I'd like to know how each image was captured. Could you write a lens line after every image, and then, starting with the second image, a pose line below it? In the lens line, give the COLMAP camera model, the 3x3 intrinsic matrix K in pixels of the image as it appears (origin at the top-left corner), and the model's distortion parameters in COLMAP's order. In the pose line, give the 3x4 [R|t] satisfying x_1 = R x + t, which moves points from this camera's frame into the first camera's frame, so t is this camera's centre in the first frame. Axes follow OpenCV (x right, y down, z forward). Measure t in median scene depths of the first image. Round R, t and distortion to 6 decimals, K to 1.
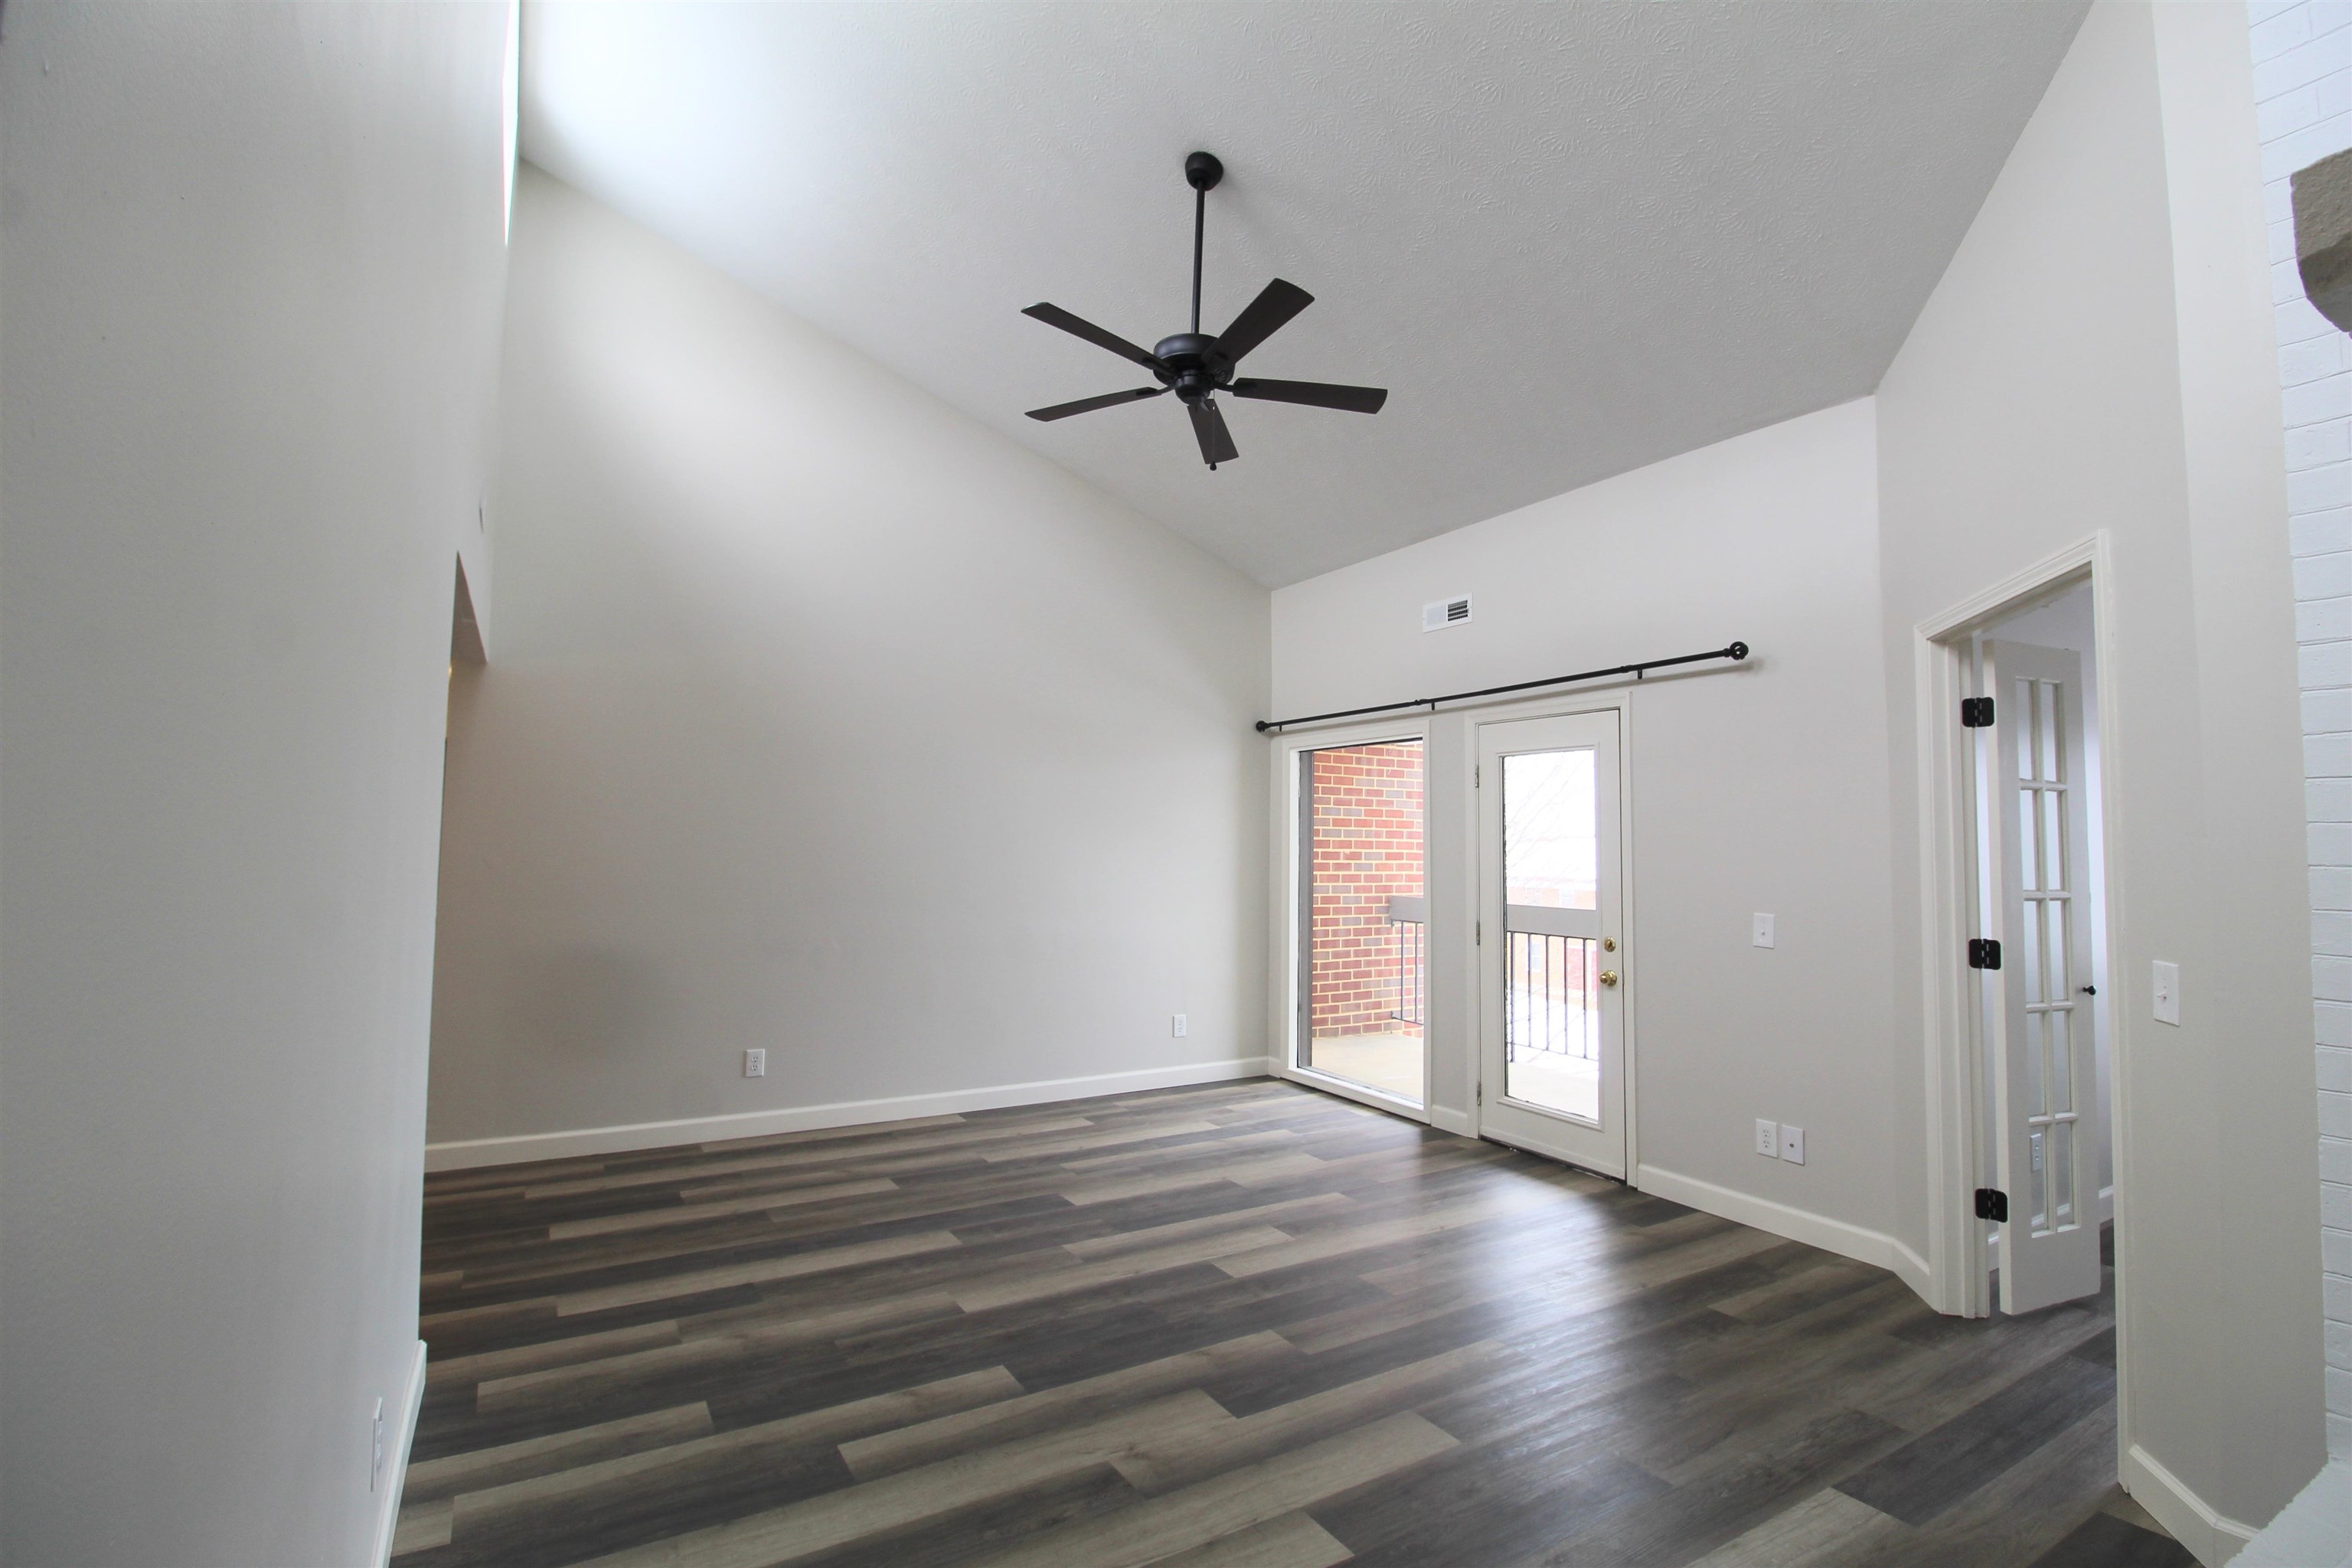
lens RADIAL K [[1096.8, 0, 1185.4], [0, 1096.8, 783.5], [0, 0, 1]] dist [-0.019553, -0.000383]
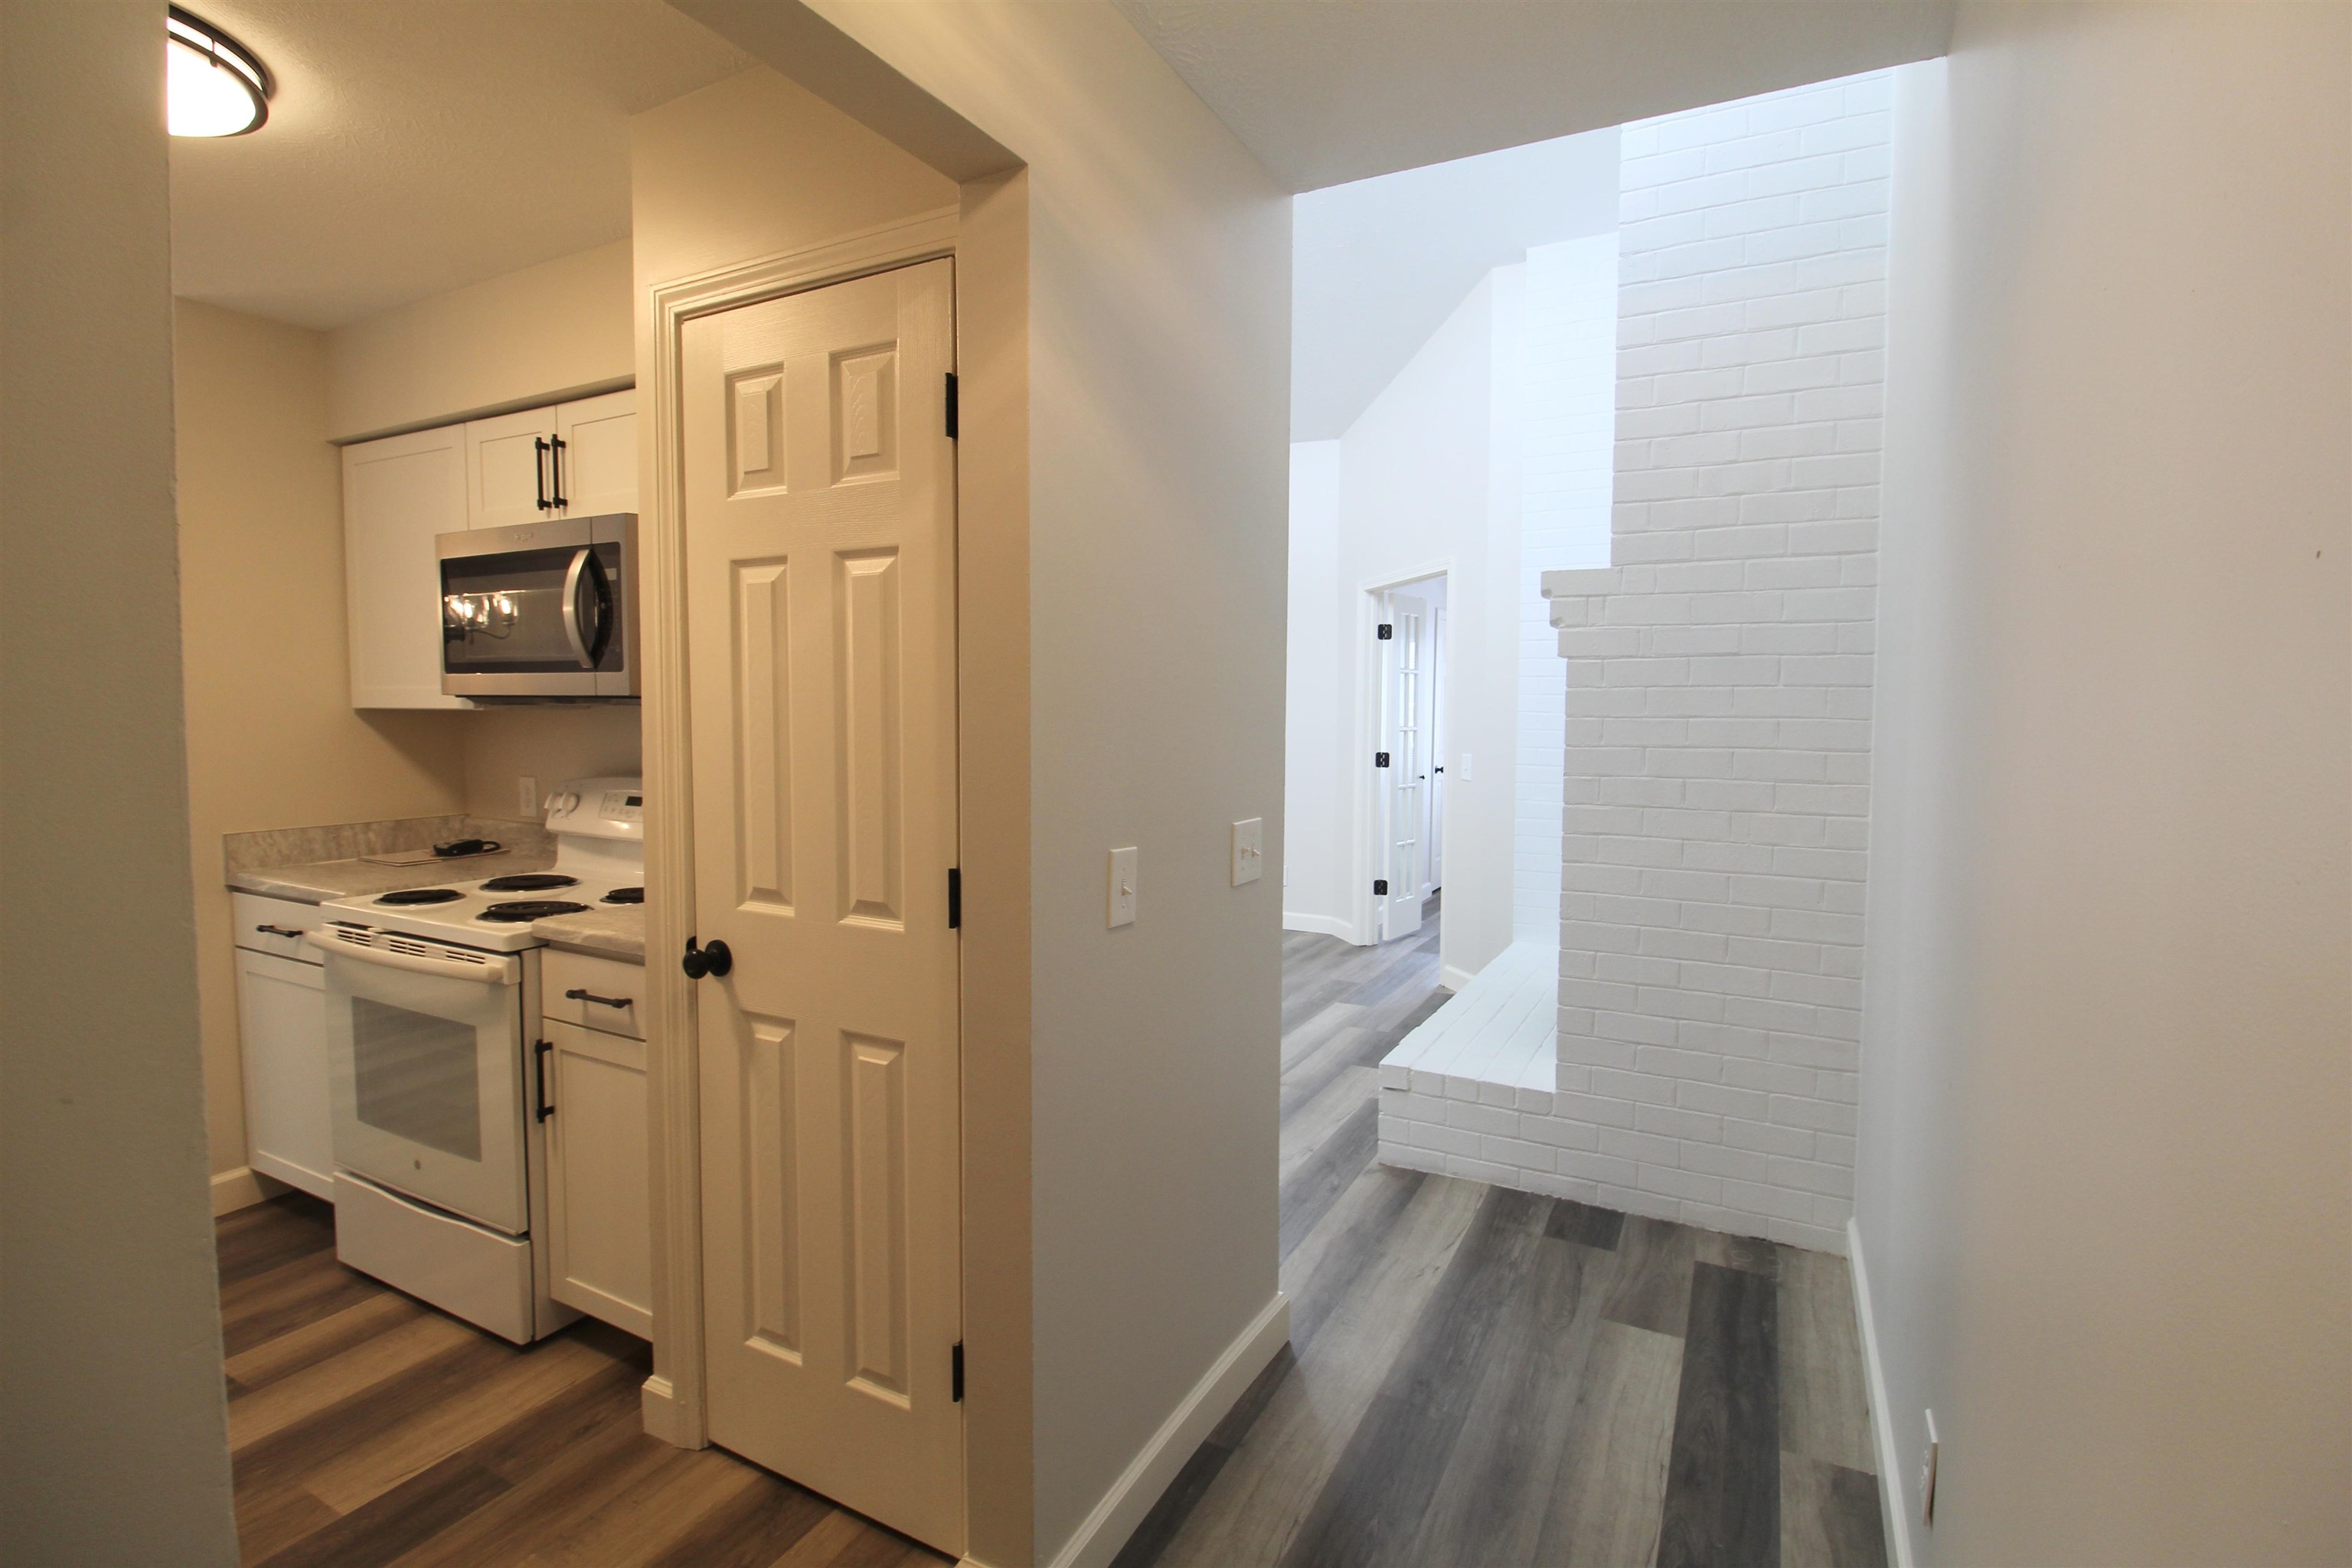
lens RADIAL K [[1096.8, 0, 1179.5], [0, 1096.8, 778.6], [0, 0, 1]] dist [-0.019553, -0.000383]
pose [[0.863113, -0.037526, 0.503614, -0.546384], [-0.026266, 0.992550, 0.118973, -0.030557], [-0.504327, -0.115915, 0.855698, -0.476798]]
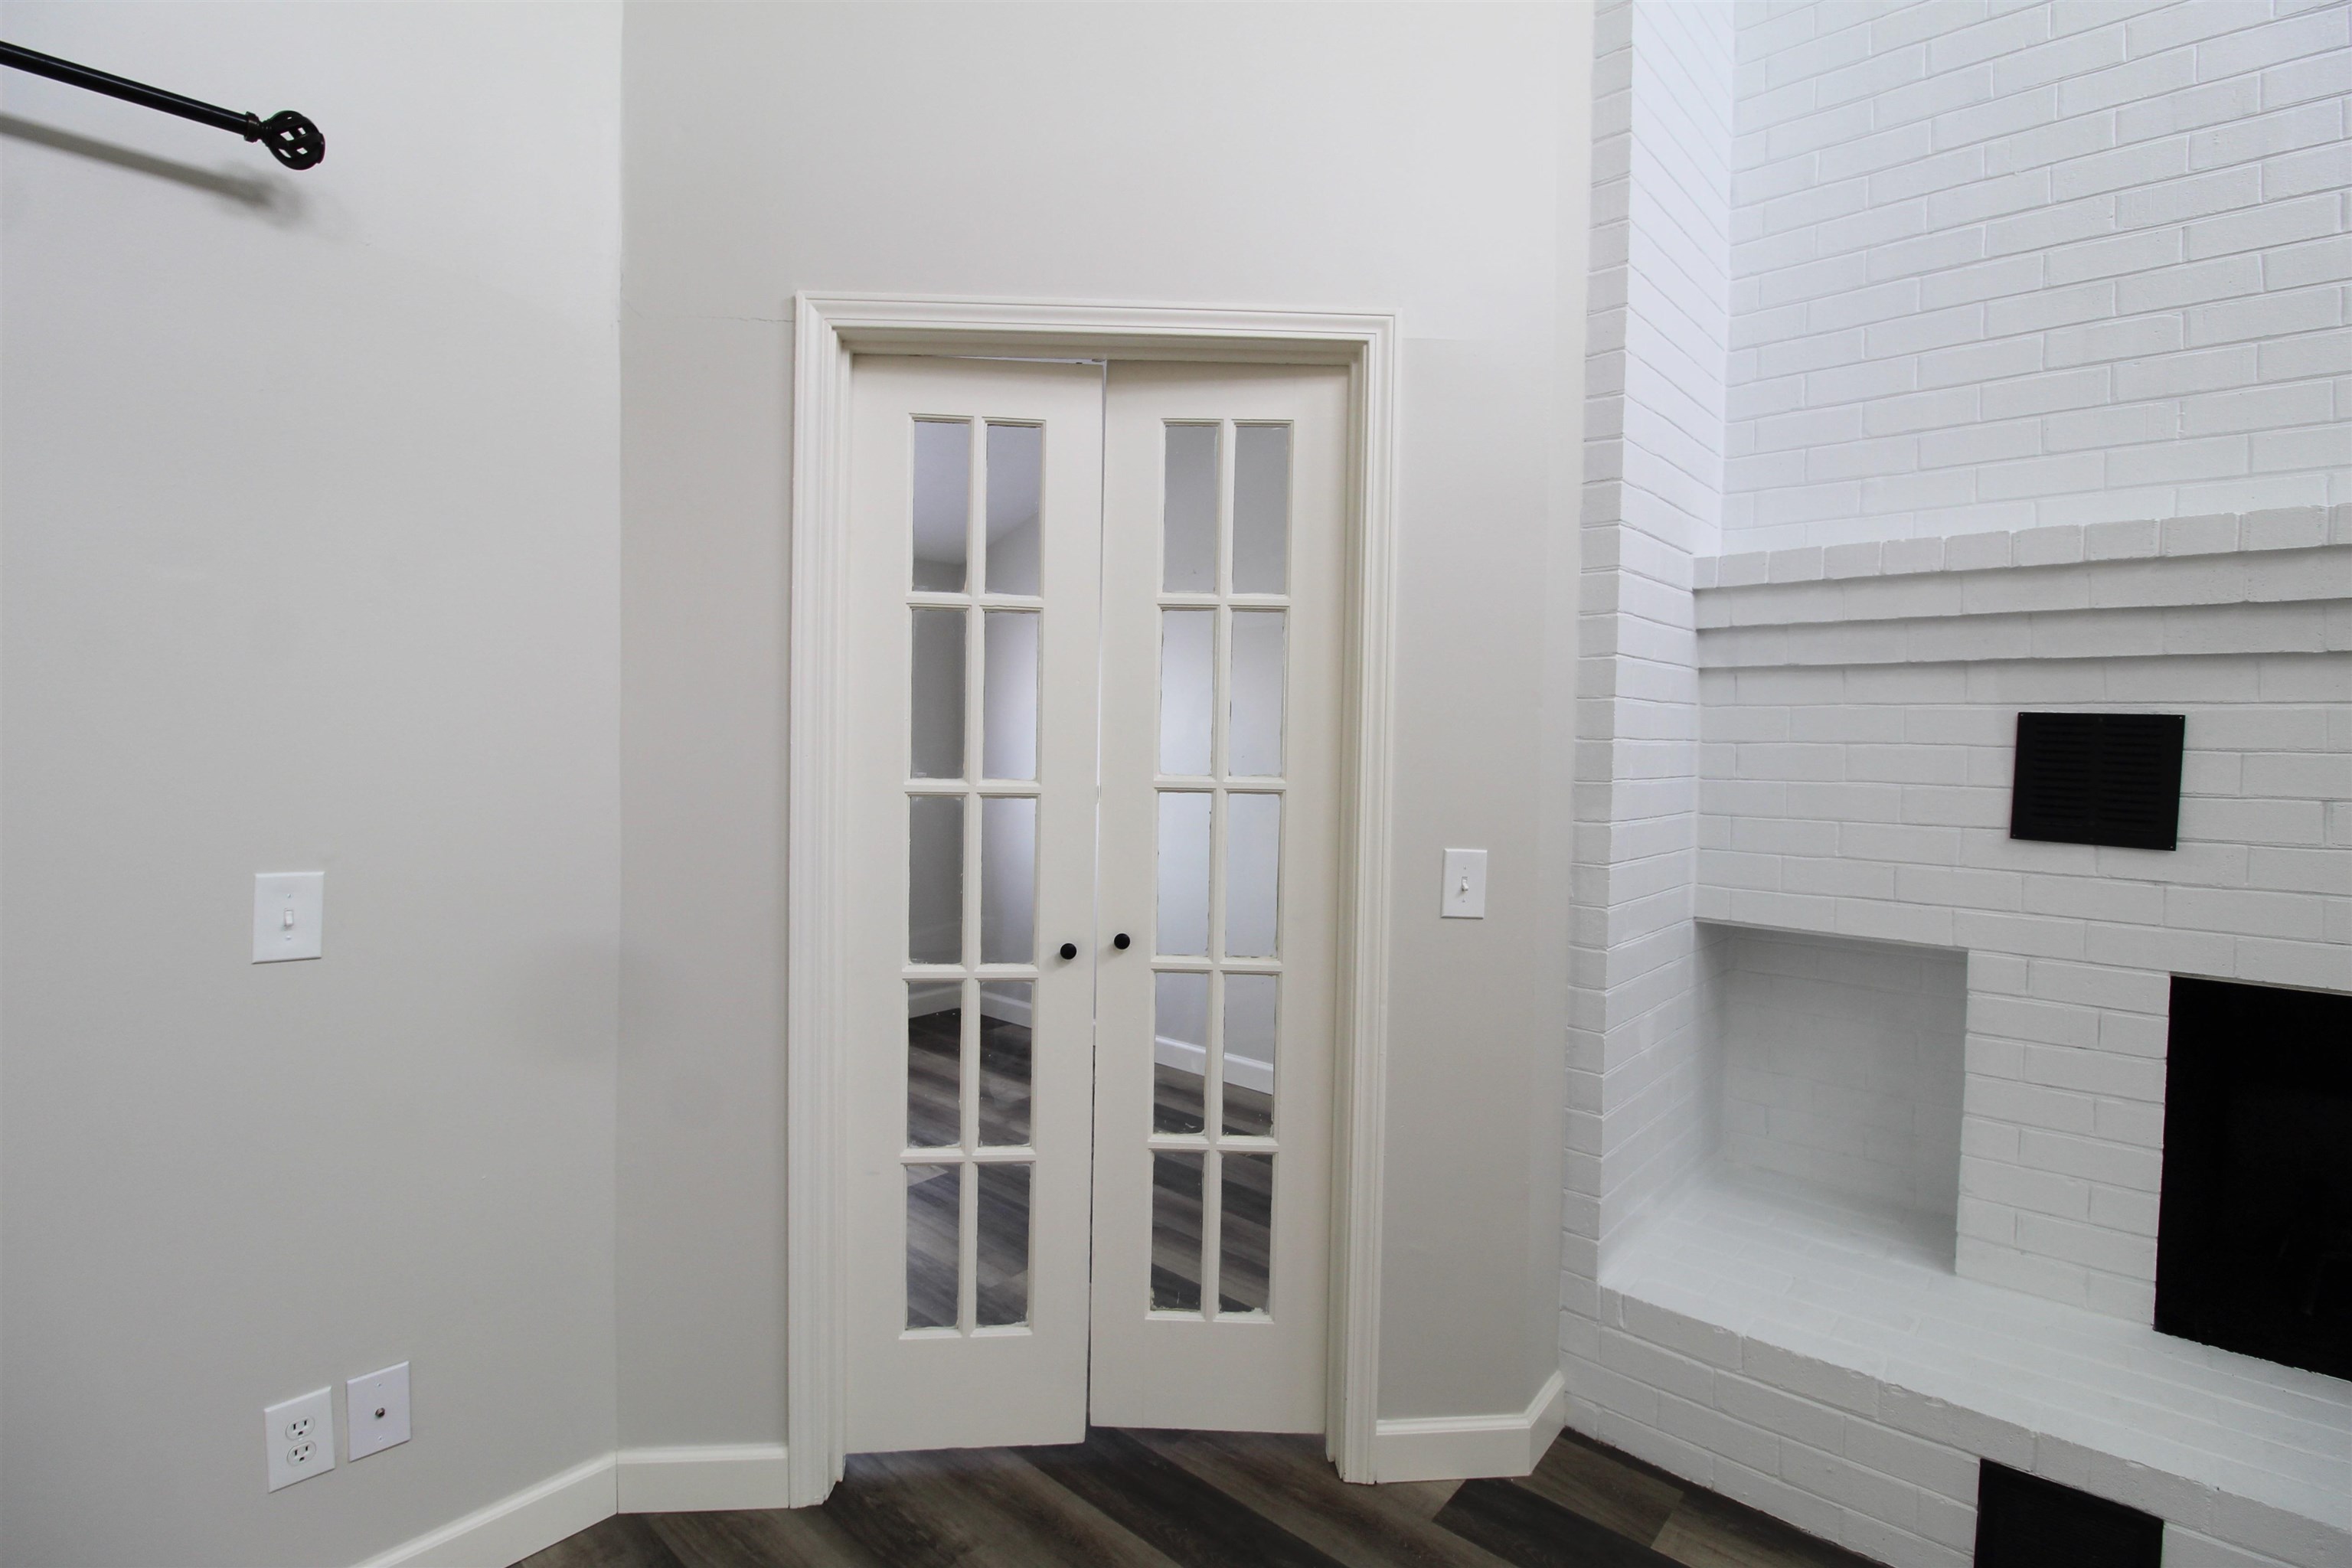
lens RADIAL K [[1096.8, 0, 1176.7], [0, 1096.8, 779.9], [0, 0, 1]] dist [-0.019553, -0.000383]
pose [[-0.298299, -0.052325, 0.953037, 0.098651], [-0.068108, 0.997118, 0.033427, 0.065000], [-0.952039, -0.054939, -0.301003, 1.003140]]
